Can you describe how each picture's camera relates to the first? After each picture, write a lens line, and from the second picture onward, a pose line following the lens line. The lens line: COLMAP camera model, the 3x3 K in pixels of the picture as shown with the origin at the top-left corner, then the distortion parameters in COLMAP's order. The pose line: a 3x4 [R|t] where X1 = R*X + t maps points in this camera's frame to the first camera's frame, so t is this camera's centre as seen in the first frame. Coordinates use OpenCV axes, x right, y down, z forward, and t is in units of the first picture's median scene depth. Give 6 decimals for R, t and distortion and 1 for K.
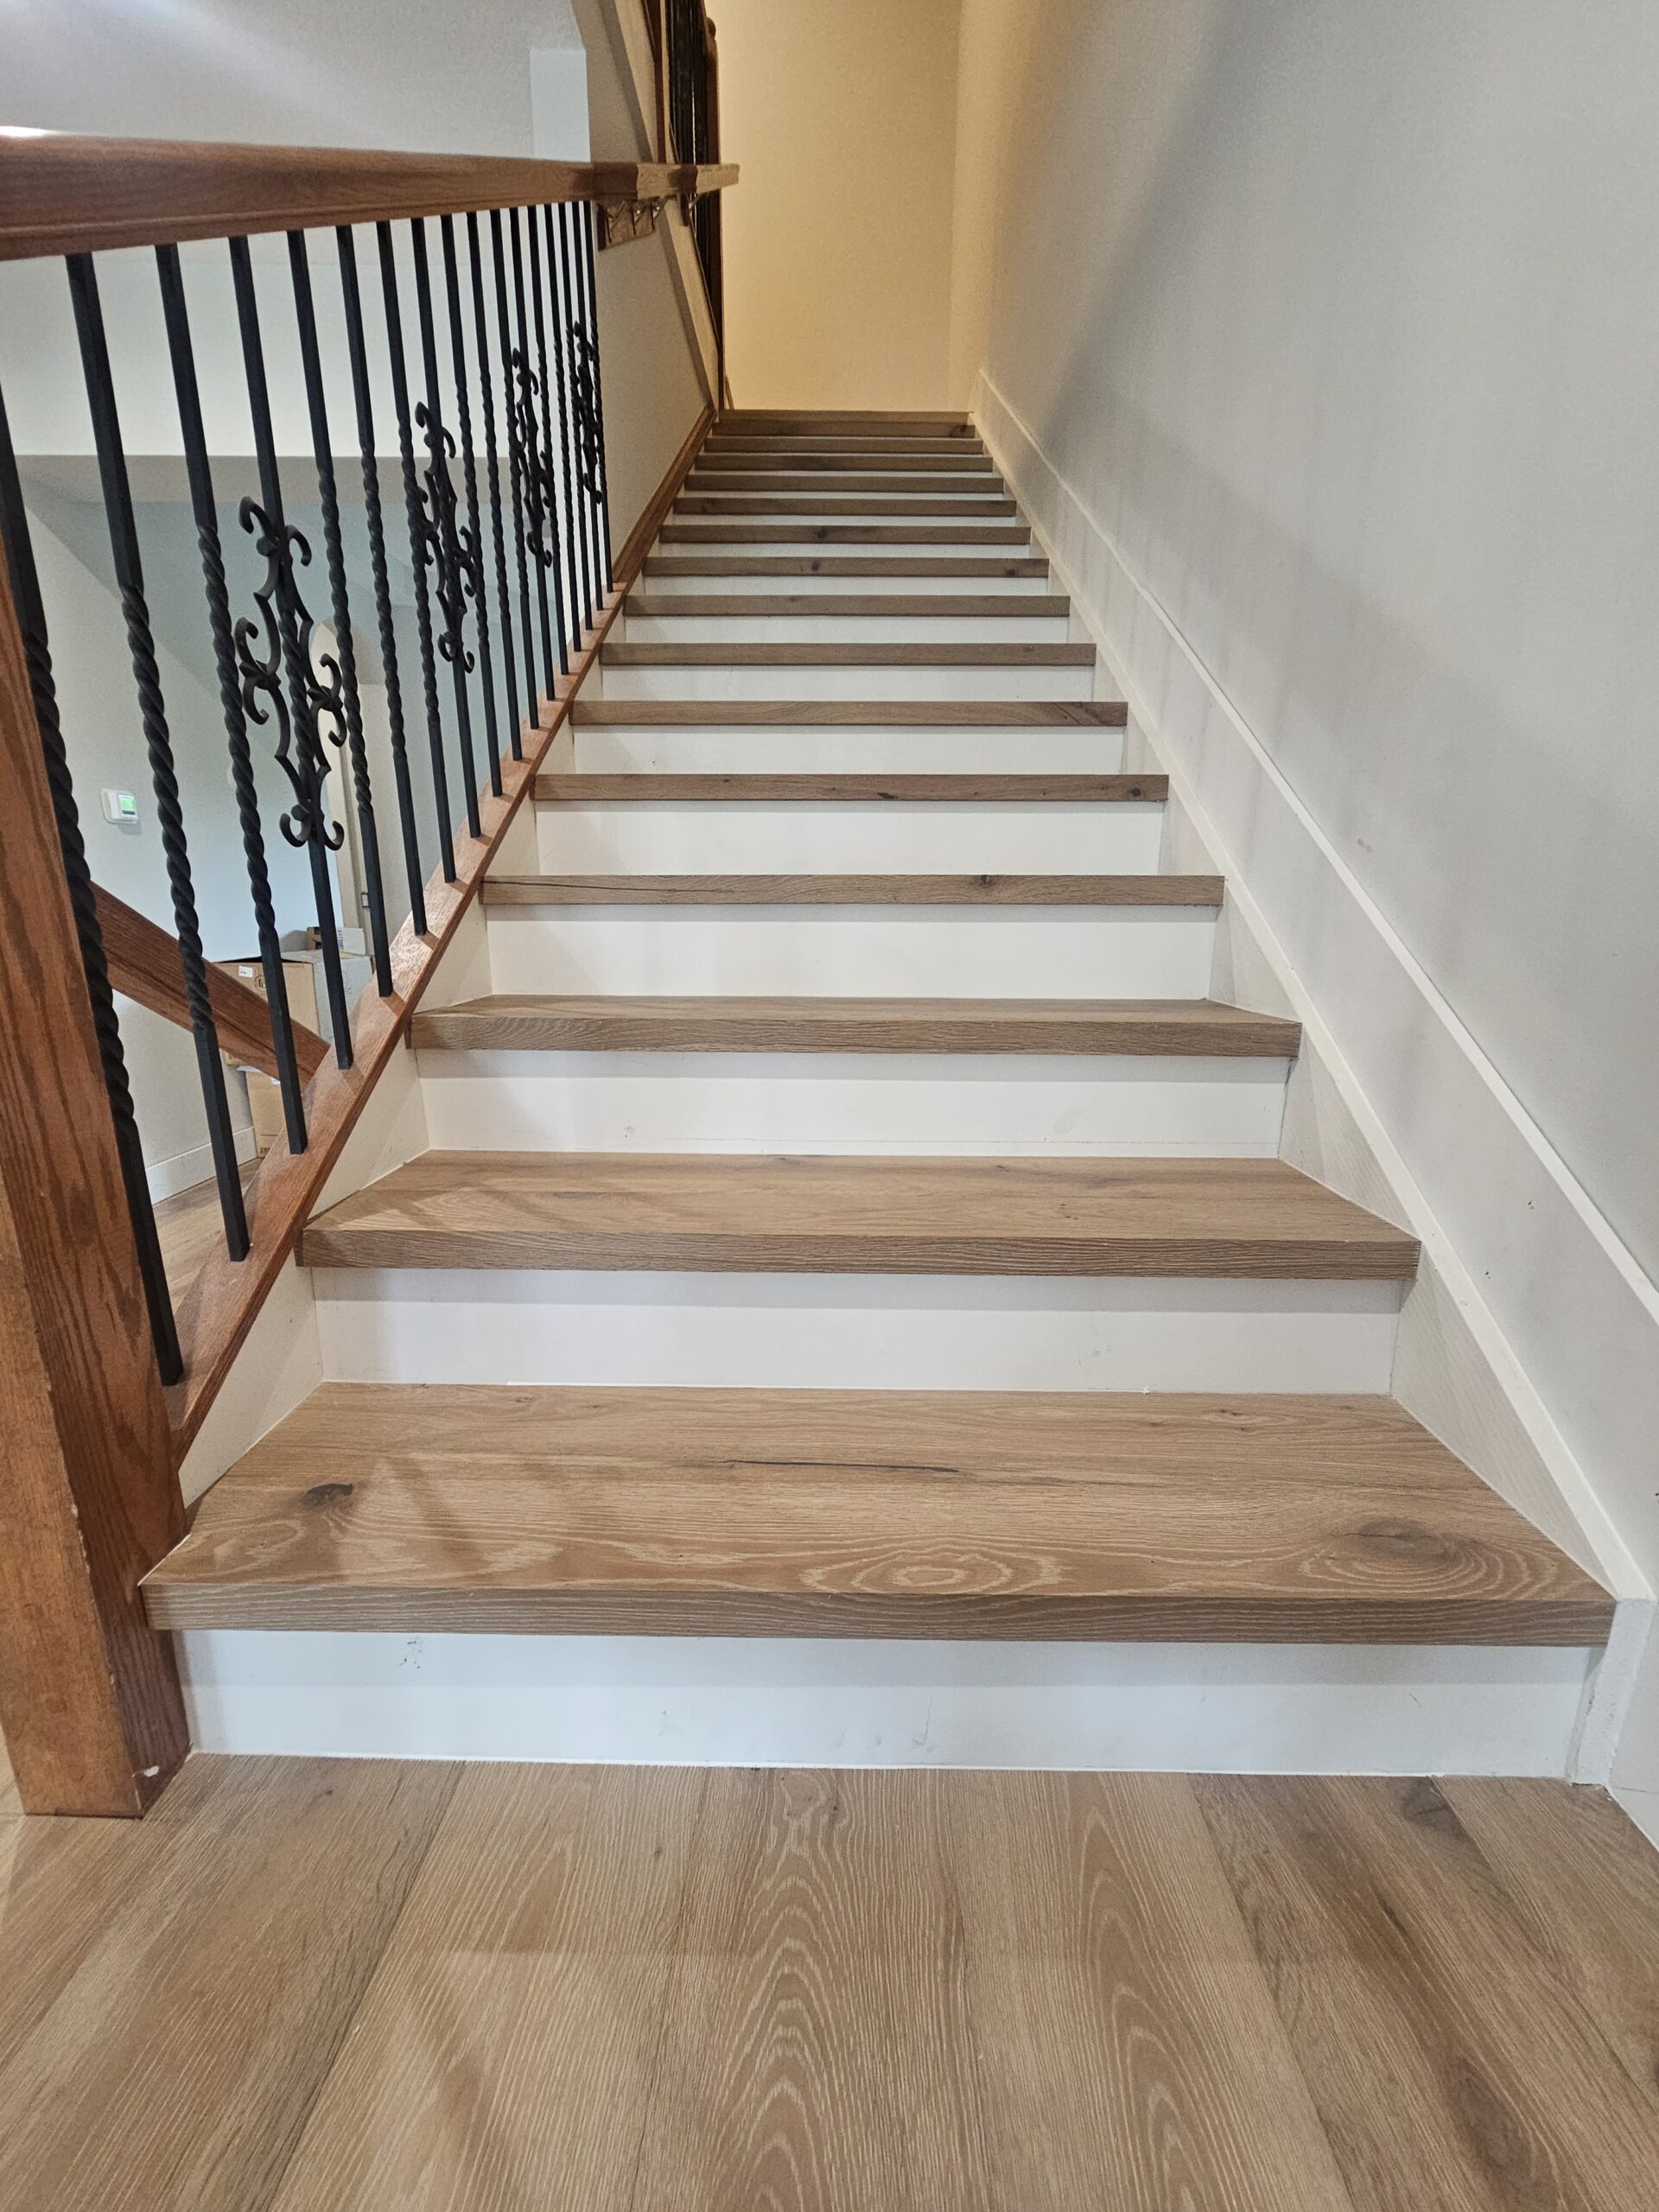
lens RADIAL K [[903.1, 0, 834.8], [0, 903.1, 1115.8], [0, 0, 1]] dist [-0.002814, 0.000755]
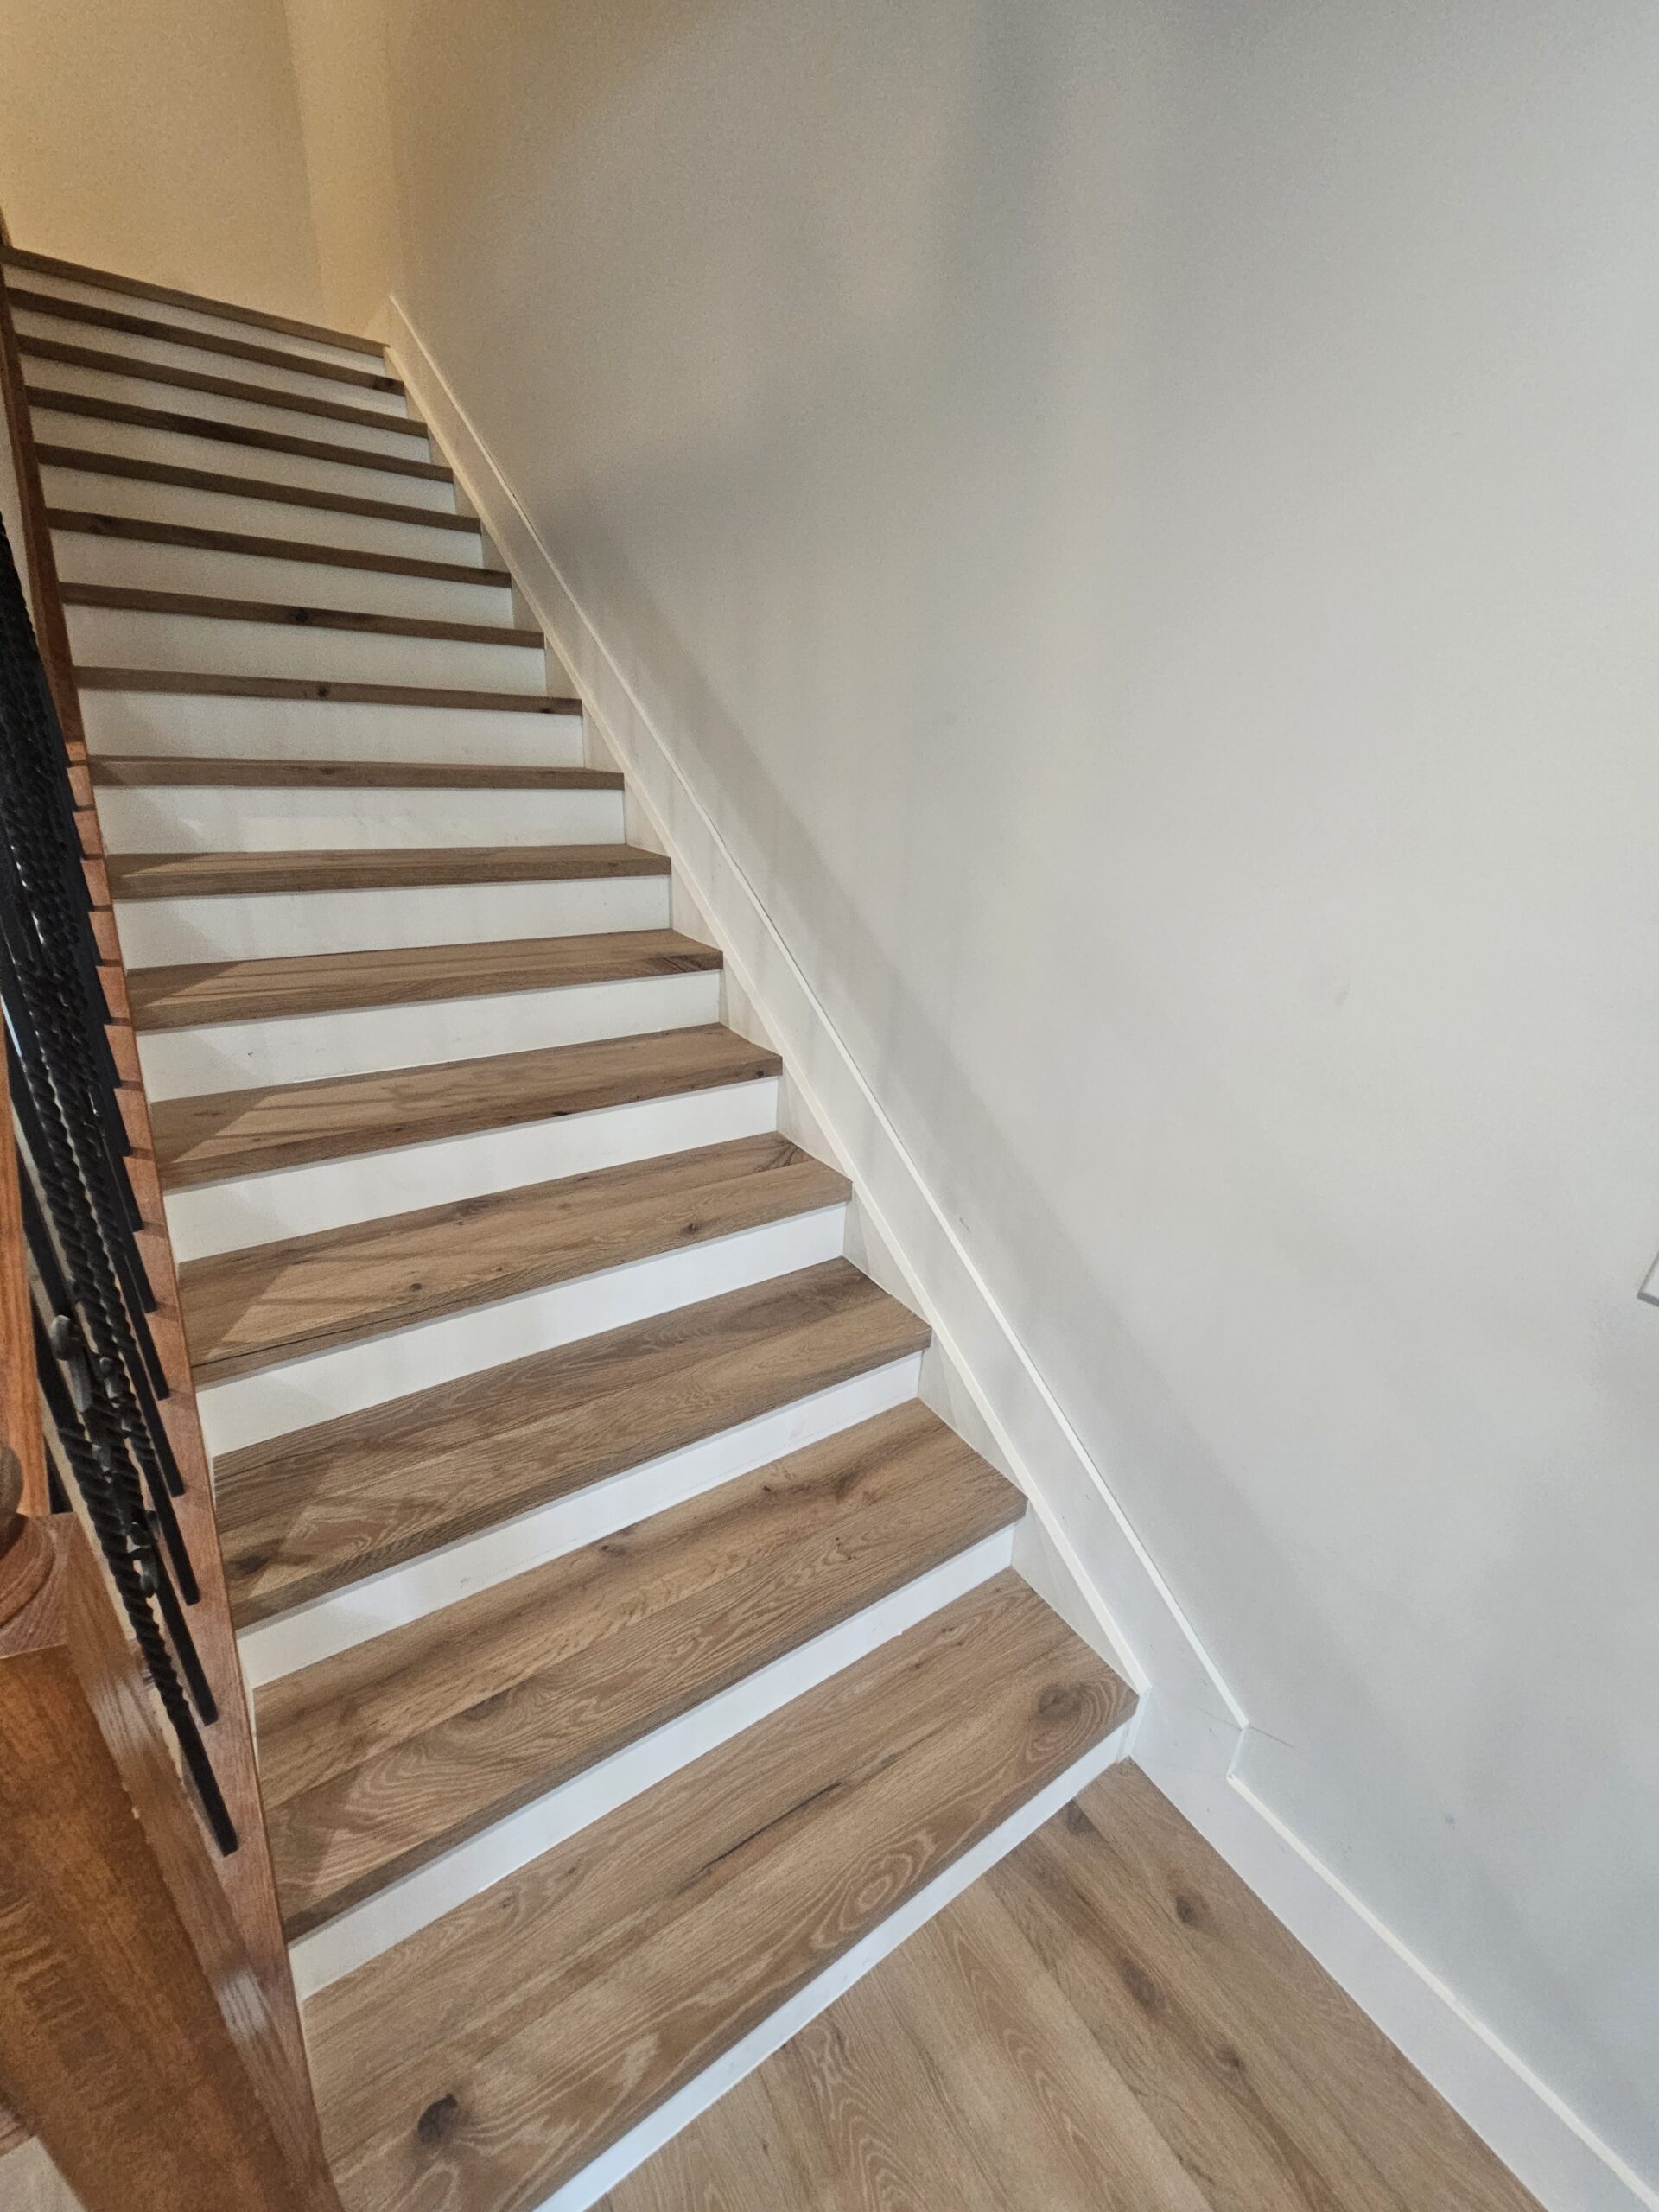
lens RADIAL K [[903.1, 0, 835.4], [0, 903.1, 1110.2], [0, 0, 1]] dist [-0.002814, 0.000755]
pose [[0.819009, -0.188708, 0.541861, -0.539920], [0.086067, 0.974089, 0.209146, -1.160599], [-0.567289, -0.124656, 0.814030, -0.136683]]
